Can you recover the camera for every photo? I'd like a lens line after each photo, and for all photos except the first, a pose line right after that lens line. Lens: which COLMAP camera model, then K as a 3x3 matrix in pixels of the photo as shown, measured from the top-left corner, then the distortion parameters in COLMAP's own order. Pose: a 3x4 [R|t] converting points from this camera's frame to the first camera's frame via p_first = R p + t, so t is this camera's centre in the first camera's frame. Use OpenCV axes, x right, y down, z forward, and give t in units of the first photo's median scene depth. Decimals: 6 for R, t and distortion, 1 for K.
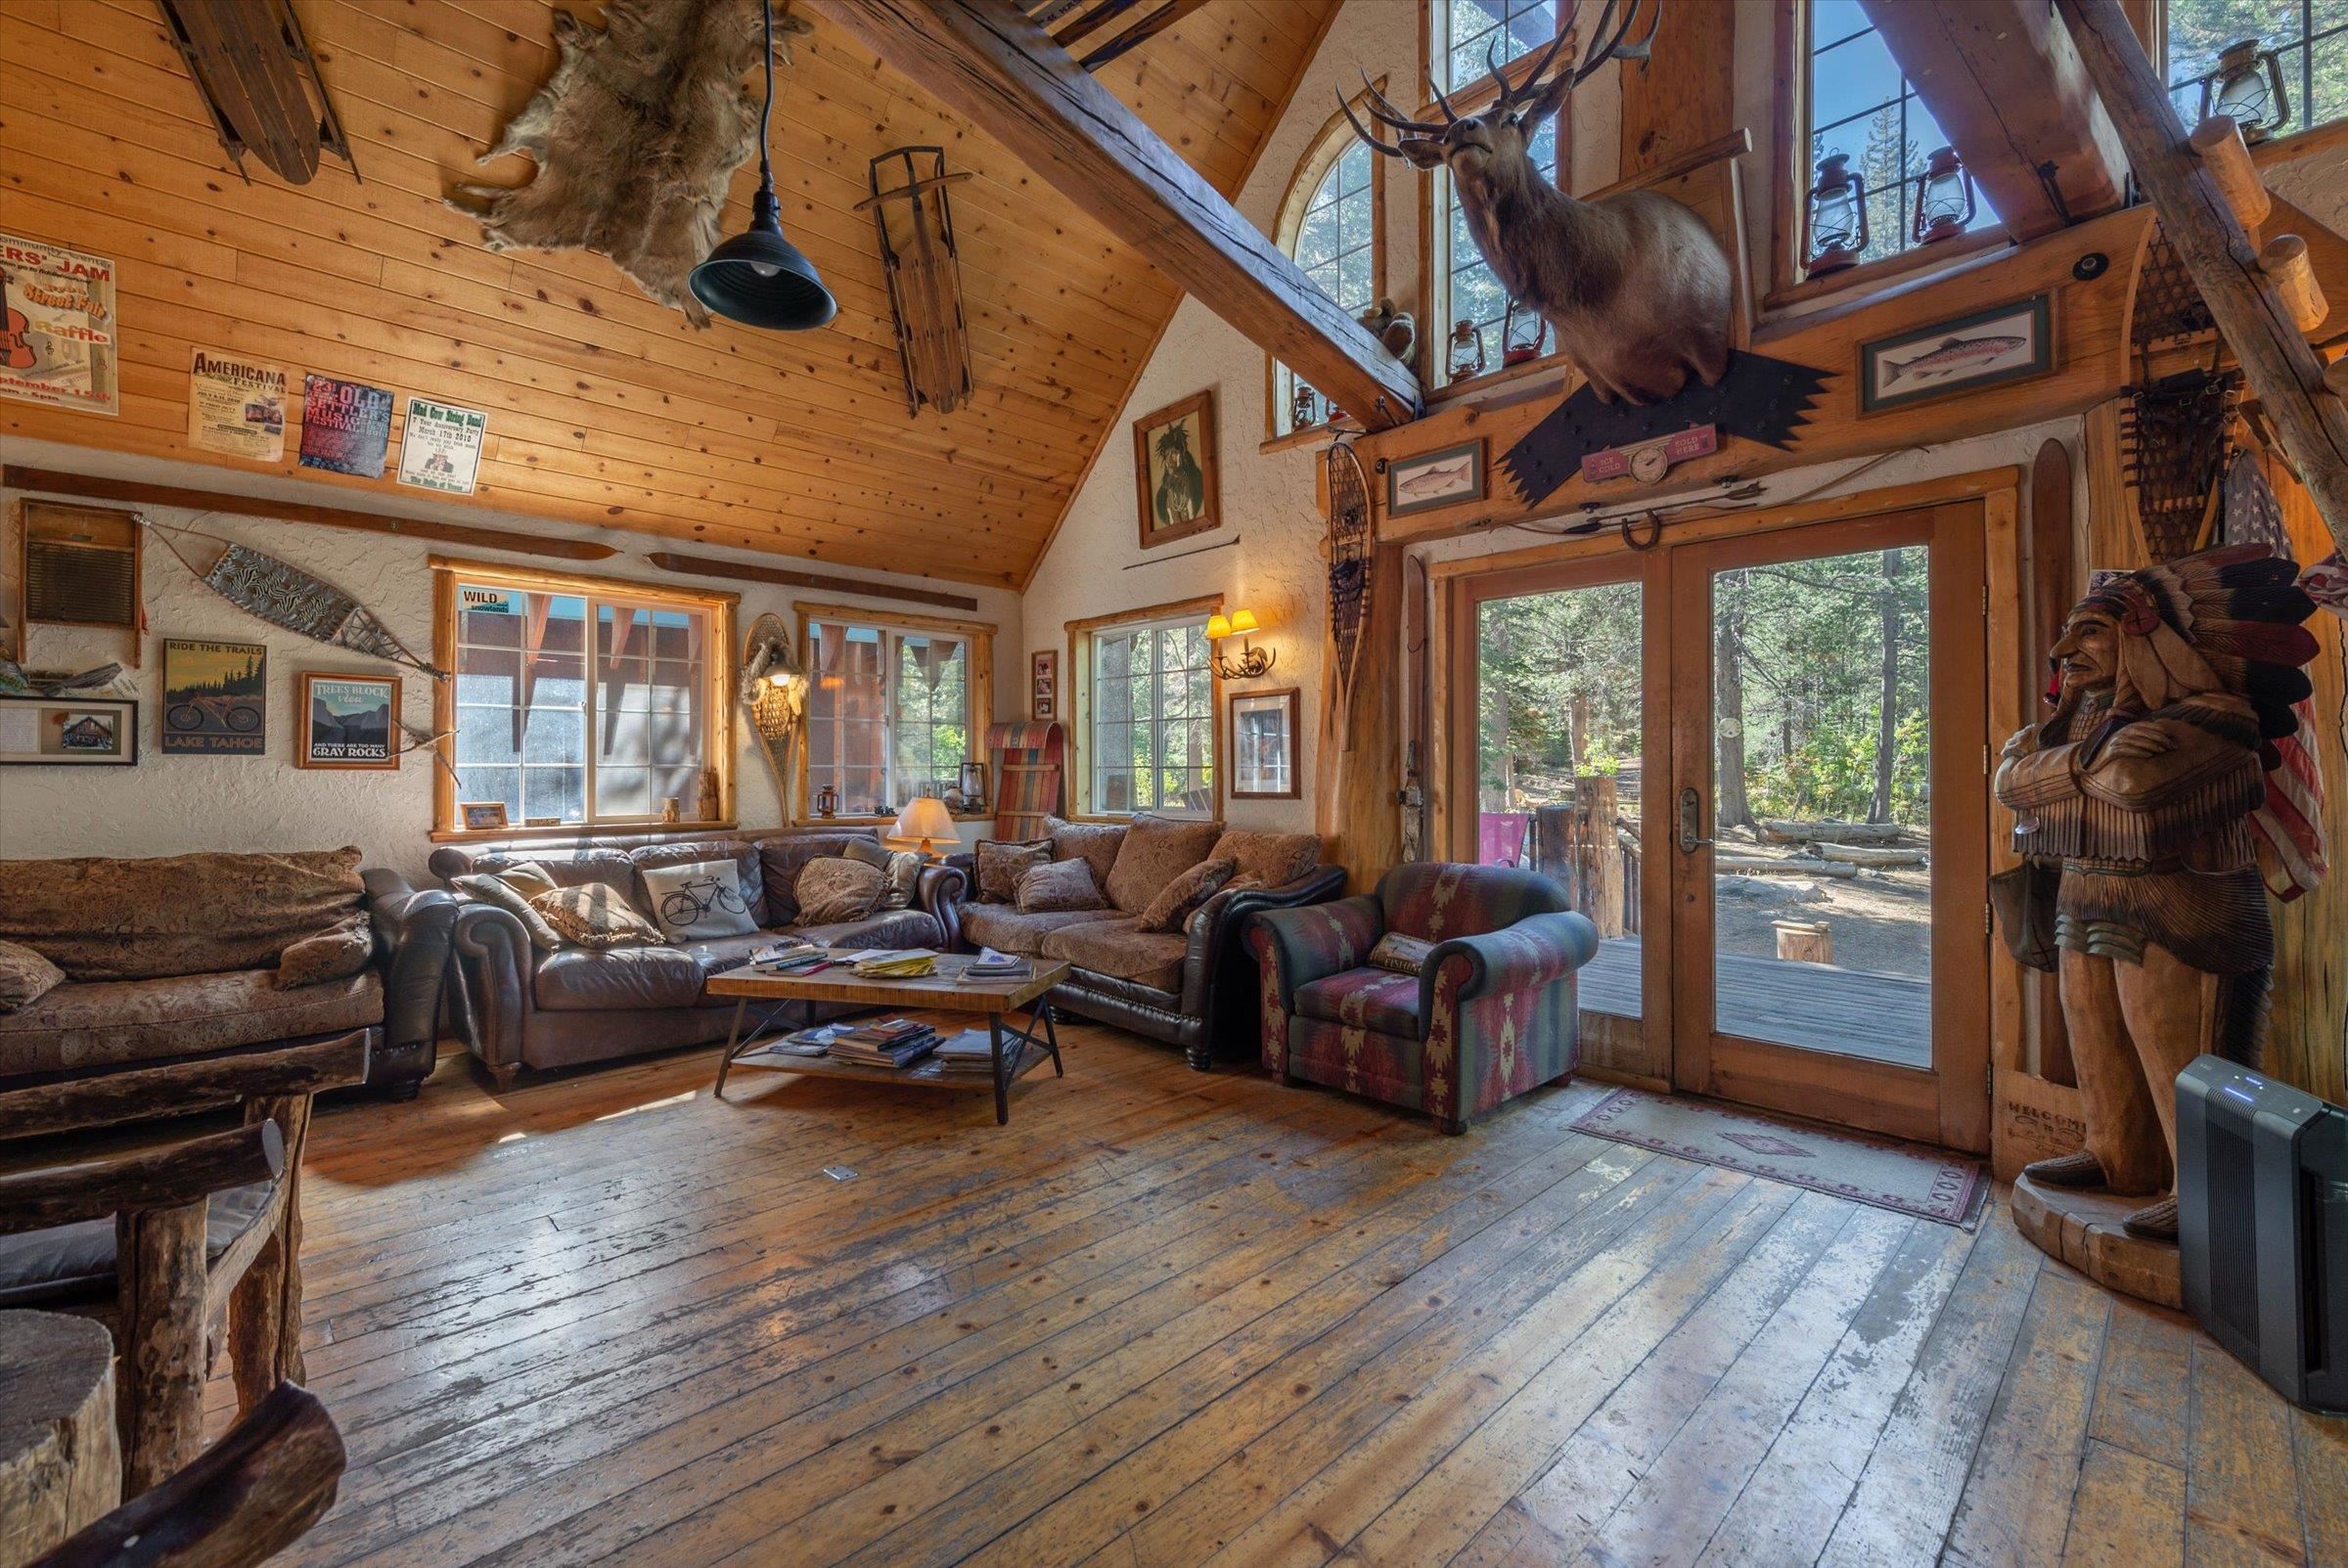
lens RADIAL K [[954.1, 0, 1193.5], [0, 954.1, 769.7], [0, 0, 1]] dist [0.001961, -0.001391]
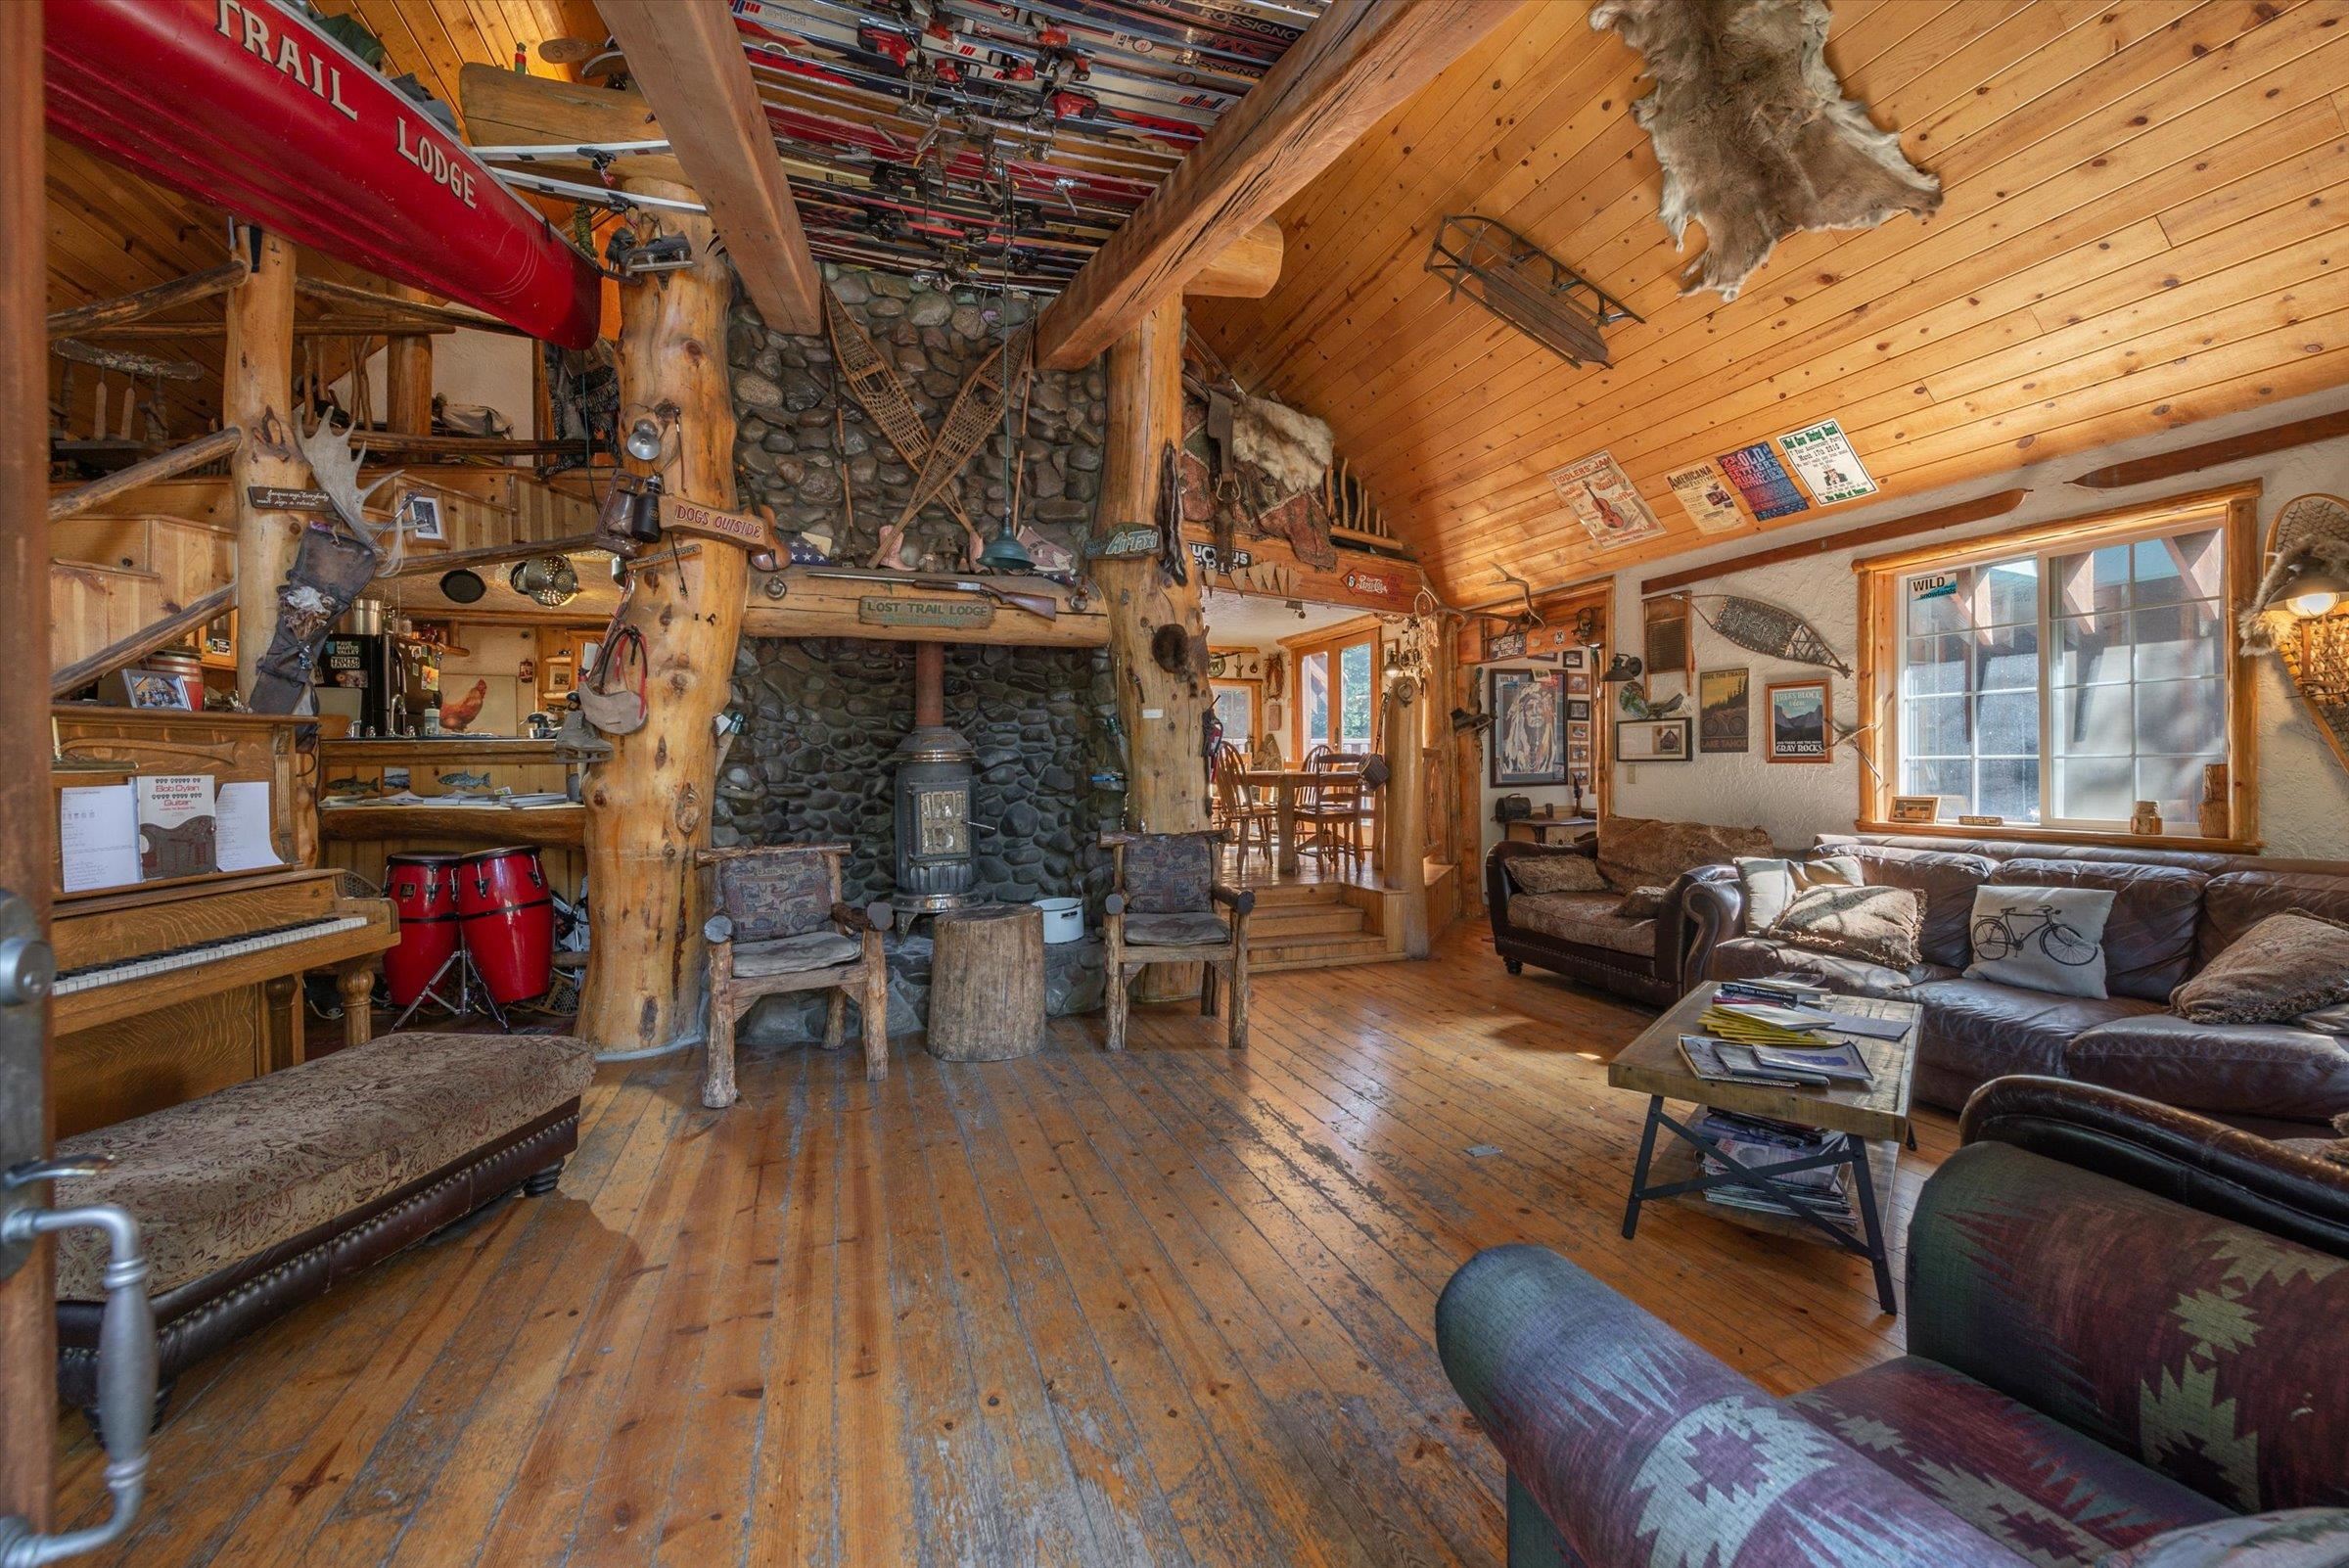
lens RADIAL K [[954.6, 0, 1189.6], [0, 954.6, 771.6], [0, 0, 1]] dist [0.001961, -0.001391]
pose [[-0.413110, 0.006313, -0.910659, 0.493496], [0.006970, 0.999969, 0.003771, 0.000763], [0.910655, -0.004789, -0.413141, 0.790257]]
